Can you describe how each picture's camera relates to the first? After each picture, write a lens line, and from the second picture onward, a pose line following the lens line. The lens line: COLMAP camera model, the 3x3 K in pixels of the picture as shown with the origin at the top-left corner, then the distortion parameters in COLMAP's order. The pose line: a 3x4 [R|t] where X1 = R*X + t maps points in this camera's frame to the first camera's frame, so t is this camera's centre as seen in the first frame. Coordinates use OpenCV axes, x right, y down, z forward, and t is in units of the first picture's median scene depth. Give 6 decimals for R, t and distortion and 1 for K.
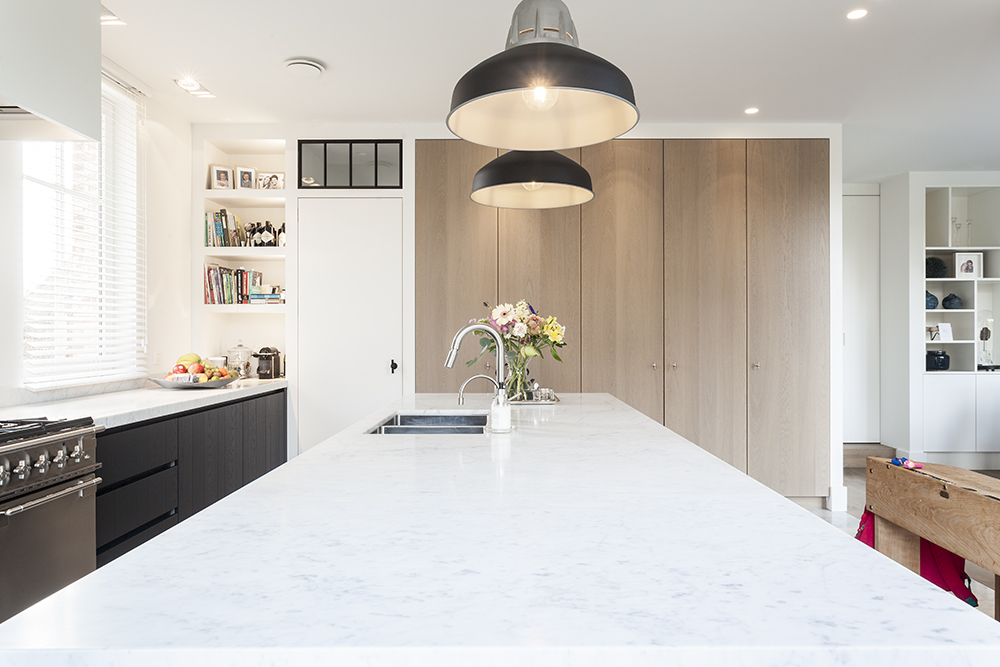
lens RADIAL K [[661.4, 0, 508.1], [0, 661.4, 334.7], [0, 0, 1]] dist [-0.001981, 0.006074]
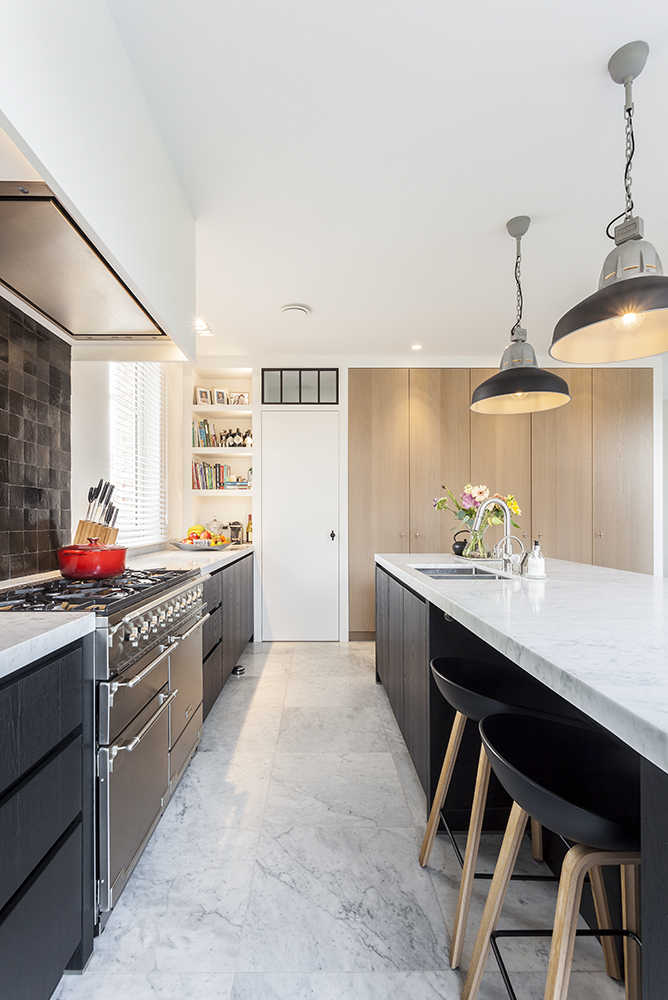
lens RADIAL K [[478.0, 0, 321.1], [0, 478.0, 517.4], [0, 0, 1]] dist [0.002061, 0.001311]
pose [[0.999989, 0.000846, 0.004530, -0.200658], [-0.000841, 0.999999, -0.001148, 0.012120], [-0.004531, 0.001144, 0.999989, 0.019687]]
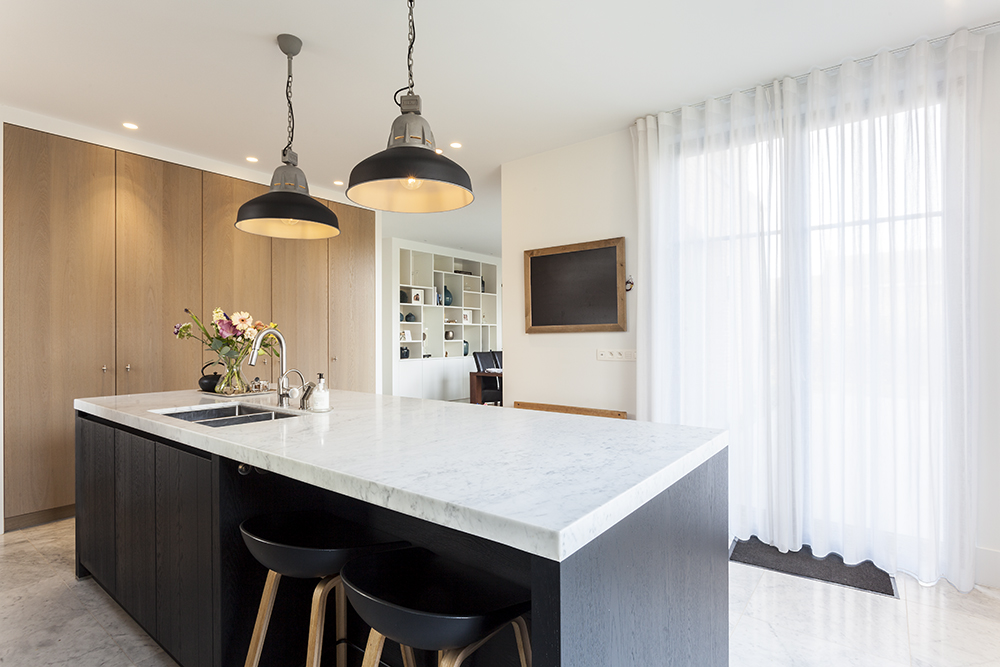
lens RADIAL K [[499.4, 0, 495.8], [0, 499.4, 332.7], [0, 0, 1]] dist [-0.002379, 0.003366]
pose [[0.620568, 0.004681, 0.784139, -0.258190], [0.003154, 0.999959, -0.008466, 0.000196], [-0.784146, 0.007727, 0.620528, 0.049876]]
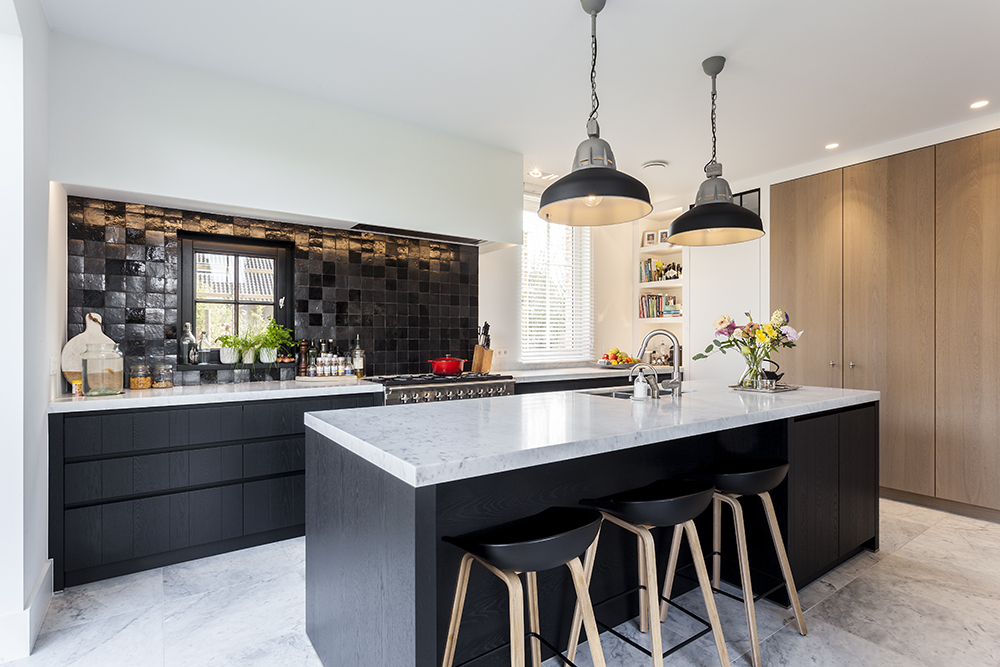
lens RADIAL K [[499.4, 0, 498.5], [0, 499.4, 337.4], [0, 0, 1]] dist [-0.002379, 0.003366]
pose [[0.570707, 0.001900, -0.821151, 0.357053], [0.001847, 0.999992, 0.003597, -0.003917], [0.821151, -0.003570, 0.570699, 0.010570]]
